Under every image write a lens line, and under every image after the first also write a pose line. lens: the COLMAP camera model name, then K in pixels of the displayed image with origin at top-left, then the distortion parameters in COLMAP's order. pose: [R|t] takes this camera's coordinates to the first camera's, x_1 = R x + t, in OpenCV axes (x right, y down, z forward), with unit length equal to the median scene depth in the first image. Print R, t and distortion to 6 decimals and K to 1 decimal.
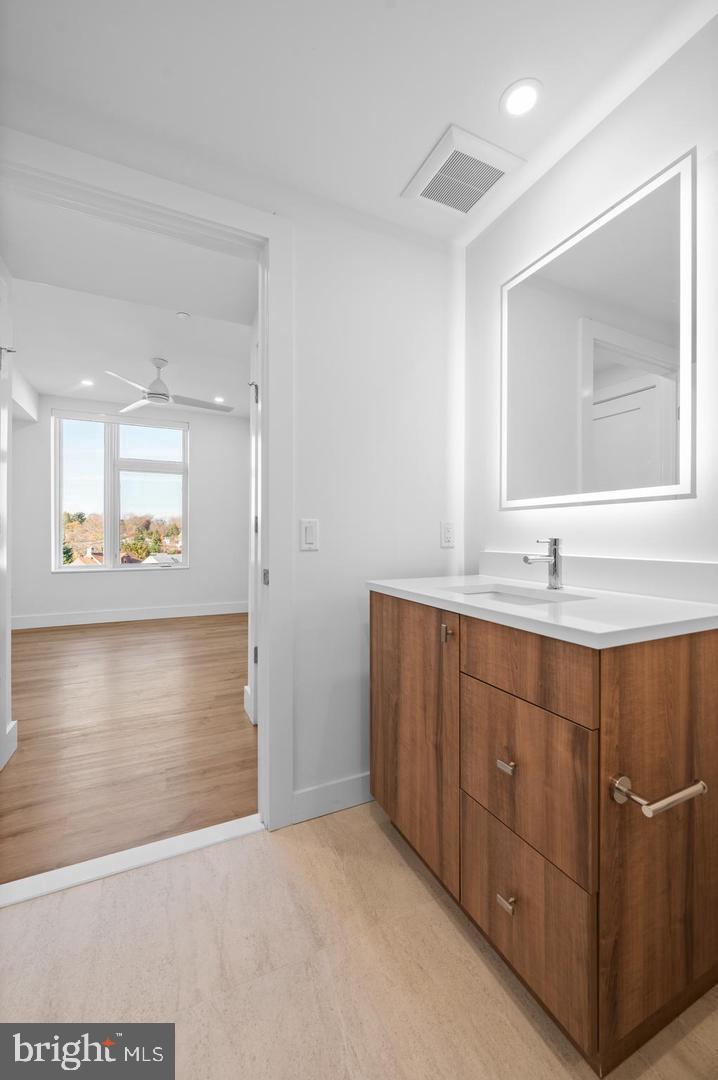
lens RADIAL K [[441.6, 0, 364.2], [0, 441.6, 534.7], [0, 0, 1]] dist [-0.003866, 0.000789]
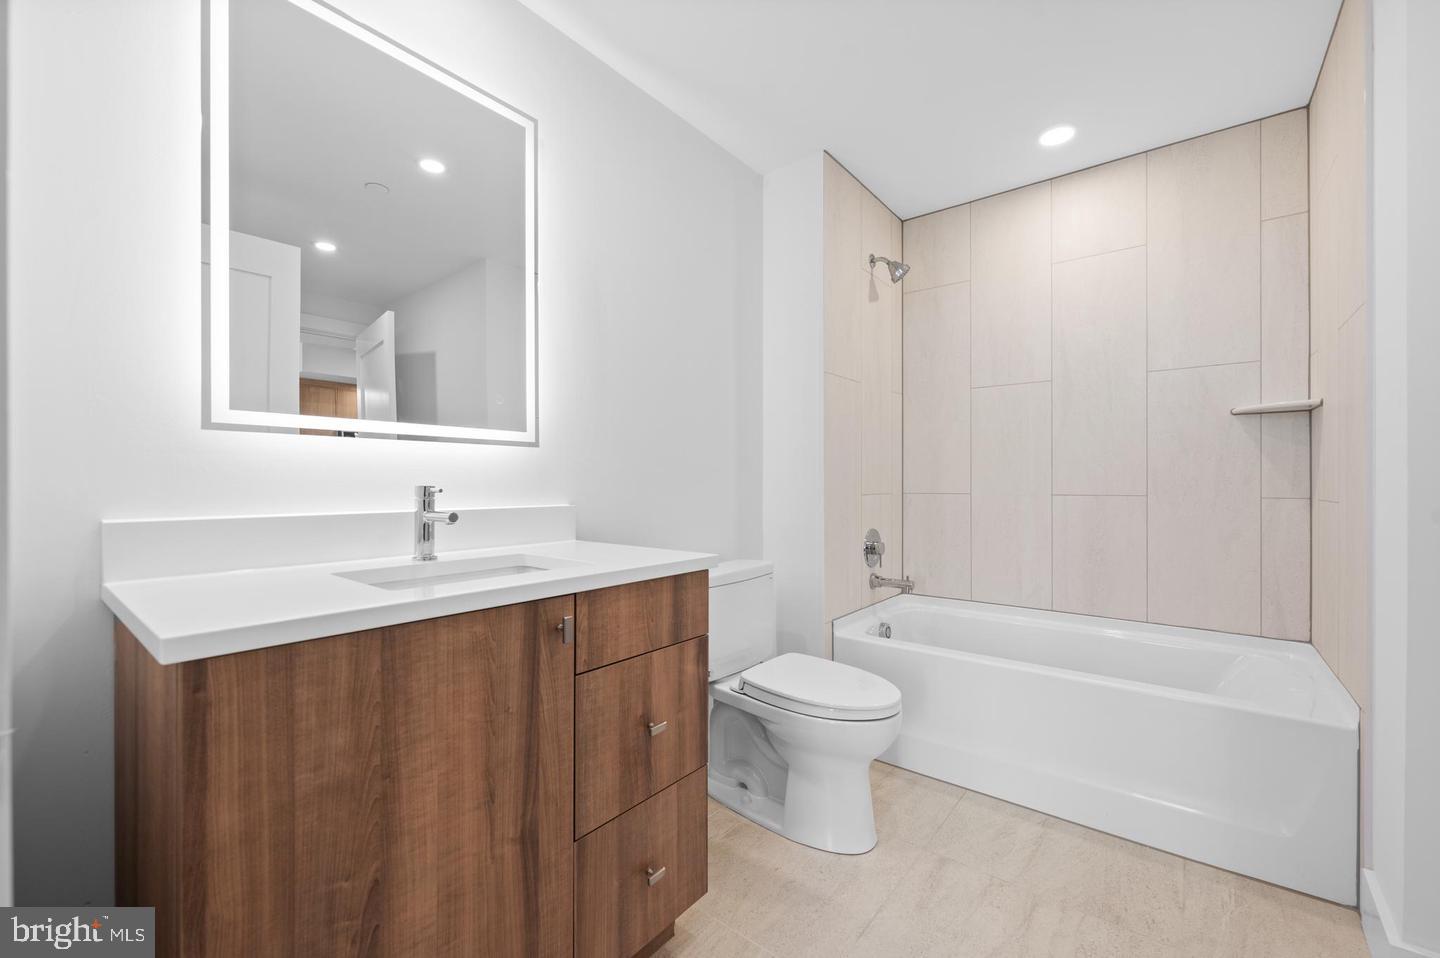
lens RADIAL K [[588.8, 0, 720.2], [0, 588.8, 484.5], [0, 0, 1]] dist [-0.003866, 0.000789]
pose [[-0.441683, -0.002643, 0.897167, -0.710280], [-0.001054, 0.999996, 0.002427, 0.004166], [-0.897171, 0.000126, -0.441684, 1.187234]]
